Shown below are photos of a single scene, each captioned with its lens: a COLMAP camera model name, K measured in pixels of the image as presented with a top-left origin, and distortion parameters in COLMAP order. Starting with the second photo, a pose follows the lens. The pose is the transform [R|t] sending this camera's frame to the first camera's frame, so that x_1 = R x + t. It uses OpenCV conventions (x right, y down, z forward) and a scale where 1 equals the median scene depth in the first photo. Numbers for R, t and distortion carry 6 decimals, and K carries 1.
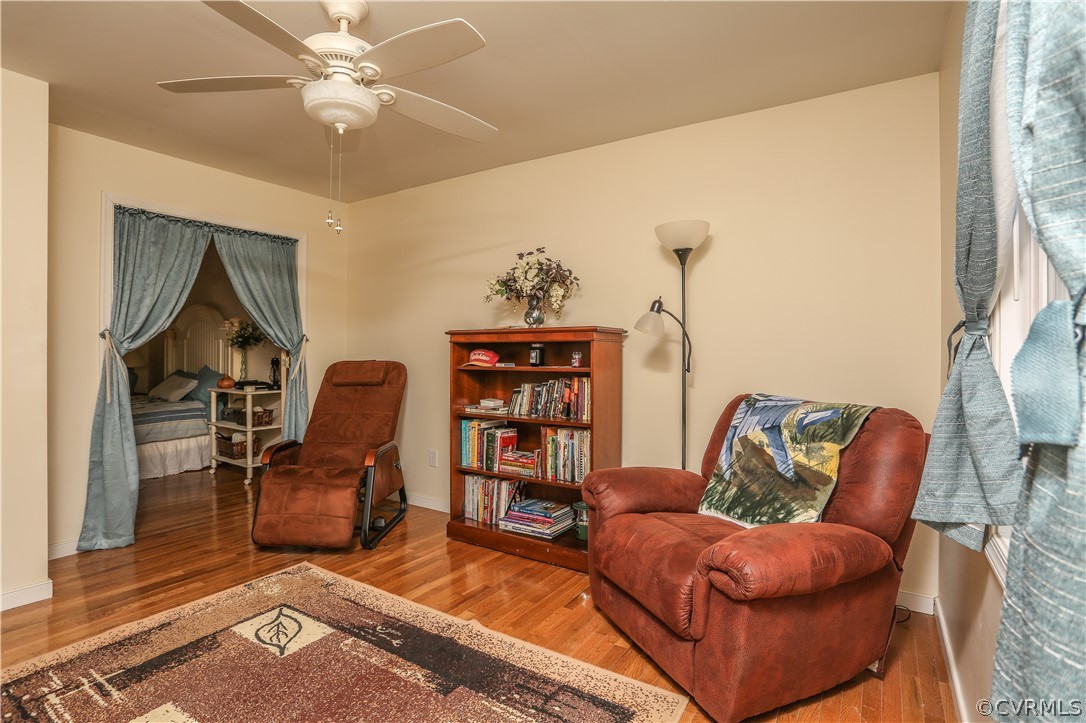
lens RADIAL K [[530.6, 0, 541.2], [0, 530.6, 355.1], [0, 0, 1]] dist [-0.067820, 0.025712]
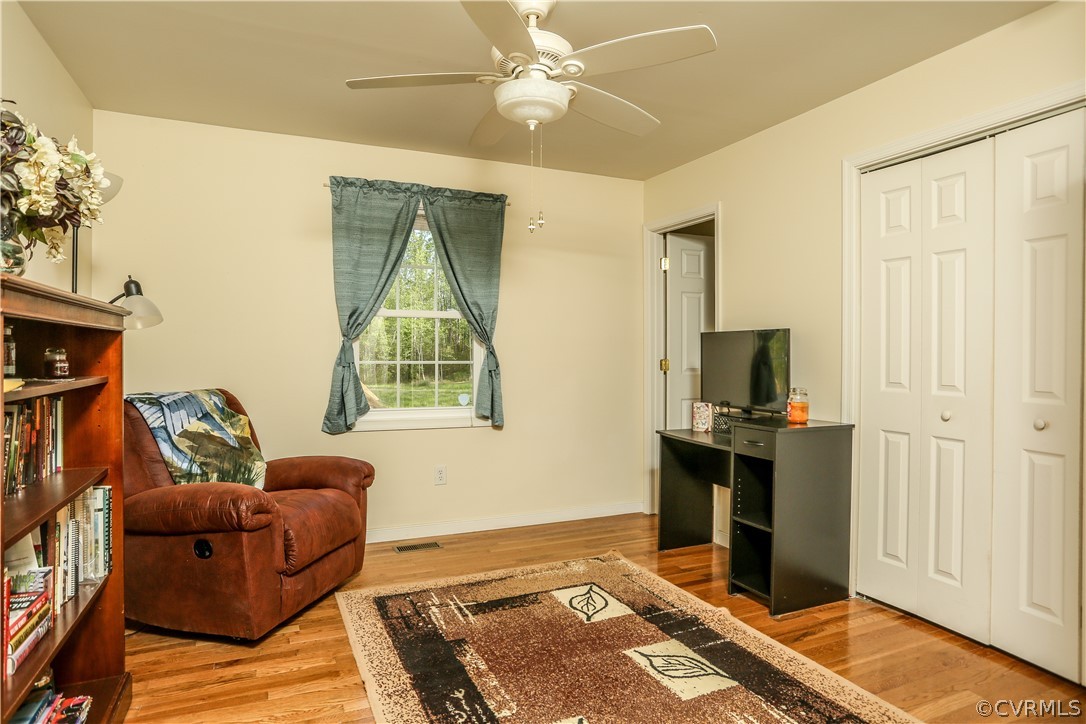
lens RADIAL K [[625.4, 0, 542.9], [0, 625.4, 354.7], [0, 0, 1]] dist [-0.055232, 0.001047]
pose [[-0.840264, -0.009738, 0.542090, -0.802055], [-0.008262, 0.999953, 0.005157, -0.007526], [-0.542114, -0.000146, -0.840305, 1.521087]]
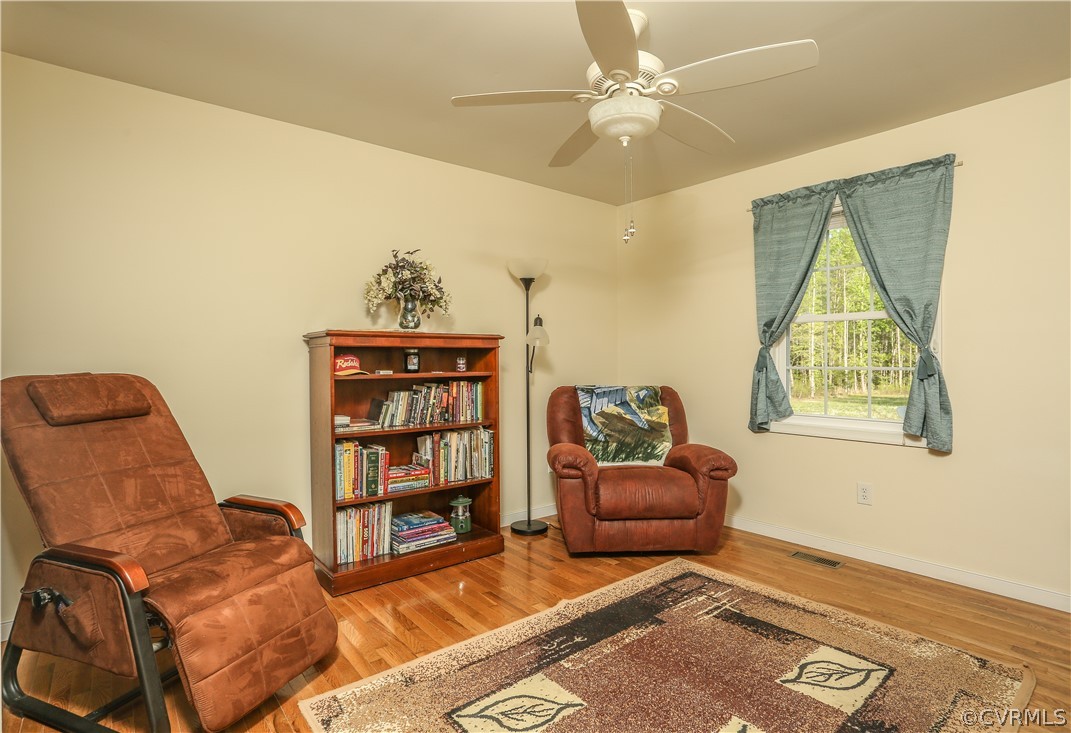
lens RADIAL K [[540.1, 0, 522.9], [0, 540.1, 363.9], [0, 0, 1]] dist [-0.068082, 0.024727]
pose [[0.321044, -0.011211, 0.946998, -1.123624], [0.004576, 0.999937, 0.010286, -0.004616], [-0.947053, 0.001031, 0.321075, 0.658160]]
